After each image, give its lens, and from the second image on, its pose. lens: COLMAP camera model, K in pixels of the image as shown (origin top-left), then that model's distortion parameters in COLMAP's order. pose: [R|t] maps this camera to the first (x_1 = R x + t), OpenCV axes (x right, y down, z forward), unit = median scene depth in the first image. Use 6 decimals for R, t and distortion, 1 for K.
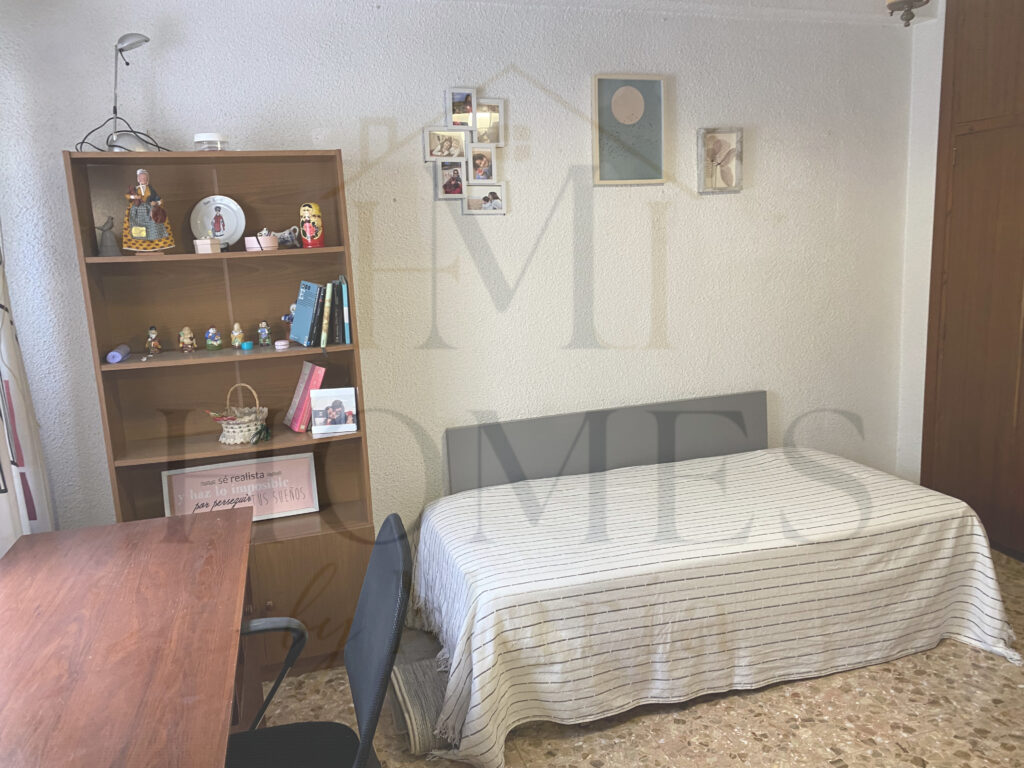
lens RADIAL K [[777.5, 0, 514.0], [0, 777.5, 378.0], [0, 0, 1]] dist [0.010825, 0.001177]
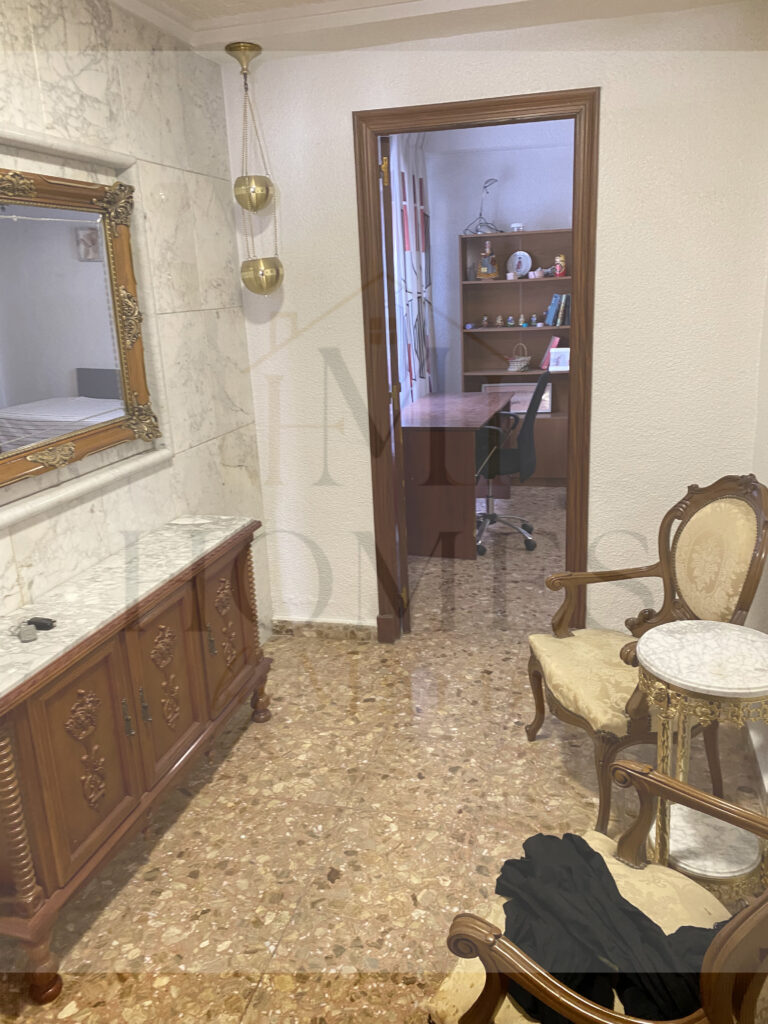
lens RADIAL K [[777.5, 0, 390.1], [0, 777.5, 513.2], [0, 0, 1]] dist [0.010825, 0.001177]
pose [[0.841726, 0.157701, -0.516360, 0.532305], [-0.089595, 0.983930, 0.154452, 0.171958], [0.532419, -0.083743, 0.842328, -1.040083]]
